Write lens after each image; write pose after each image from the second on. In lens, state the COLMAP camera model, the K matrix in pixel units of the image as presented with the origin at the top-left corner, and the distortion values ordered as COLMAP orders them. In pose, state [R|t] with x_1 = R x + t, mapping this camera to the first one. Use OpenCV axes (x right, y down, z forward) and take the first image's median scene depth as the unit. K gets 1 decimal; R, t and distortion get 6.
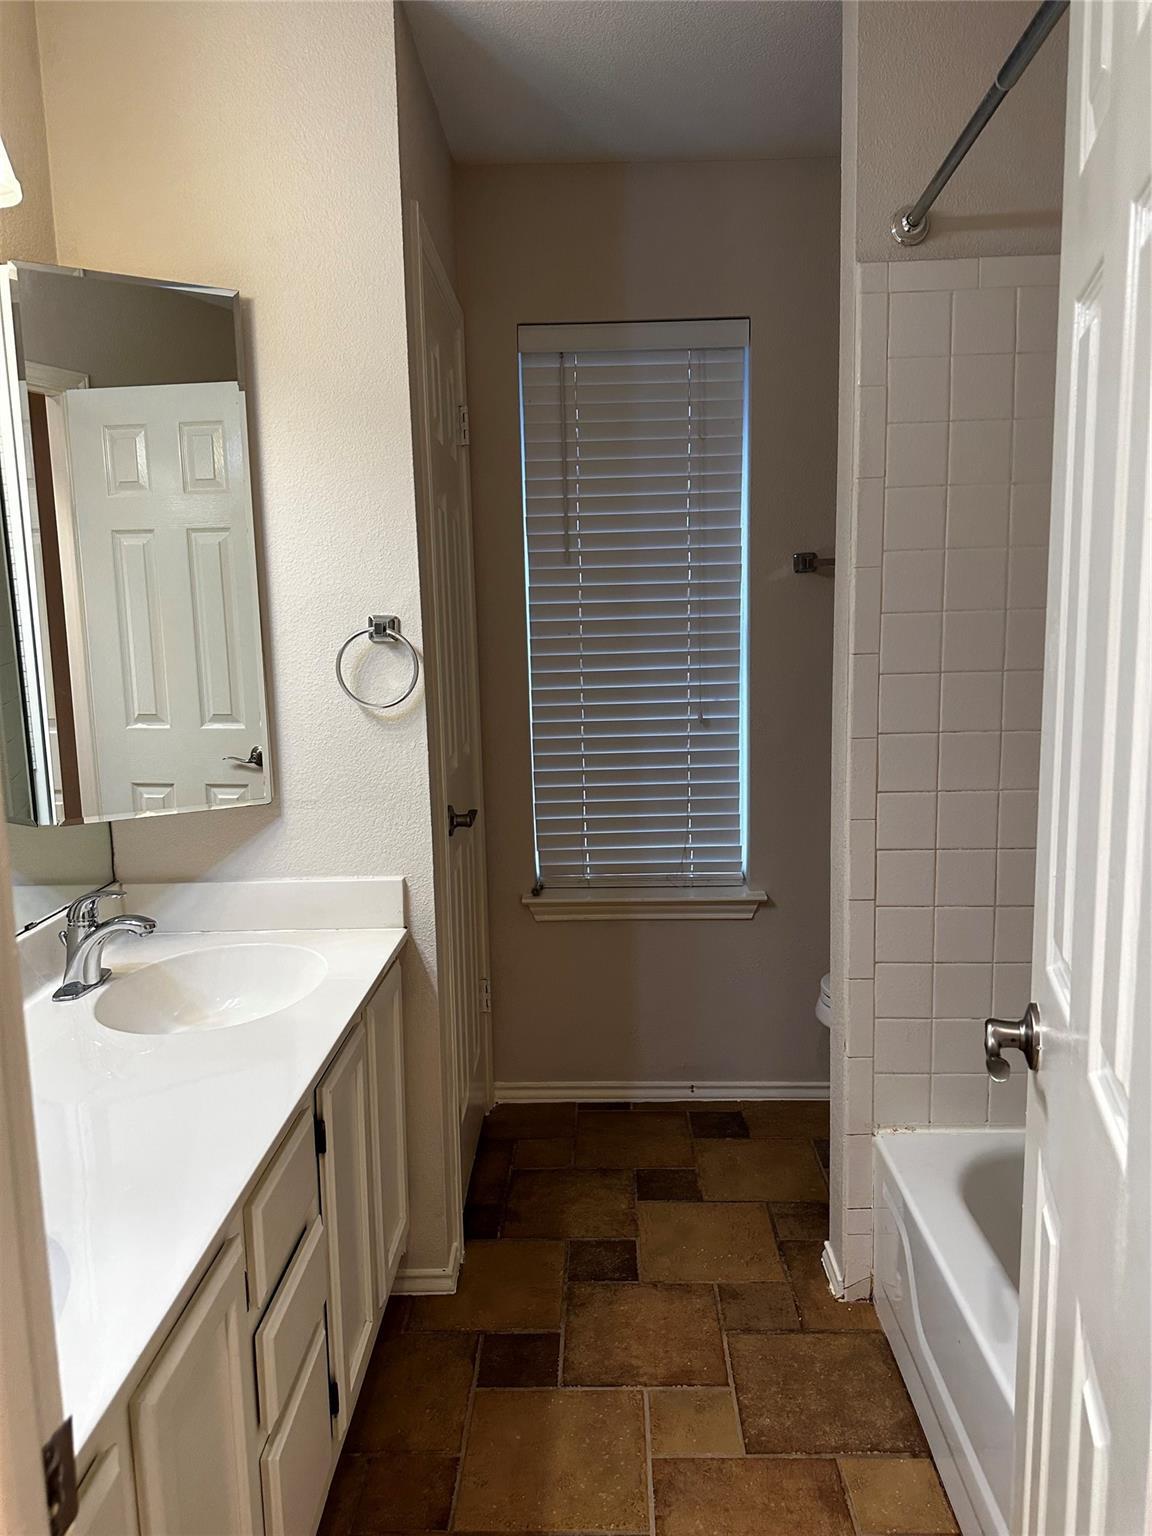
lens RADIAL K [[1075.2, 0, 569.8], [0, 1075.2, 771.2], [0, 0, 1]] dist [0.083294, -0.107782]
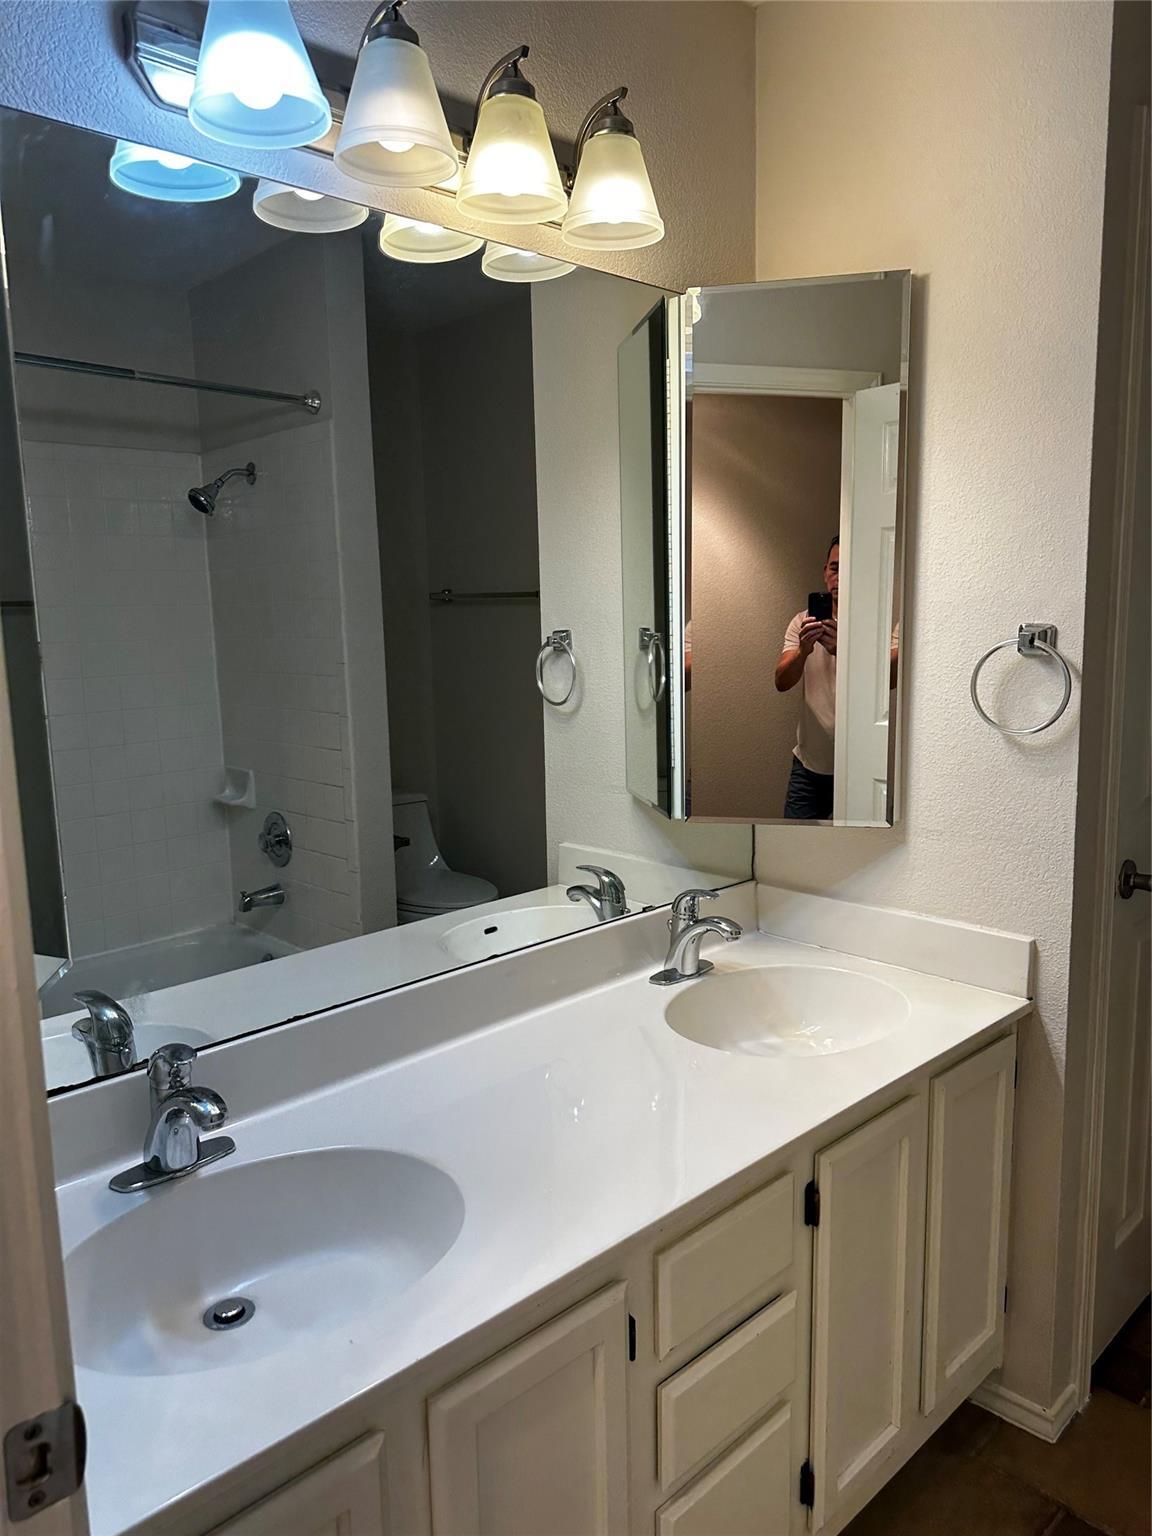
lens RADIAL K [[1066.1, 0, 577.2], [0, 1066.1, 787.6], [0, 0, 1]] dist [0.073507, -0.082195]
pose [[0.709787, 0.121806, -0.693806, 0.163622], [-0.099982, 0.992385, 0.071940, -0.043353], [0.697285, 0.018306, 0.716560, 0.161158]]
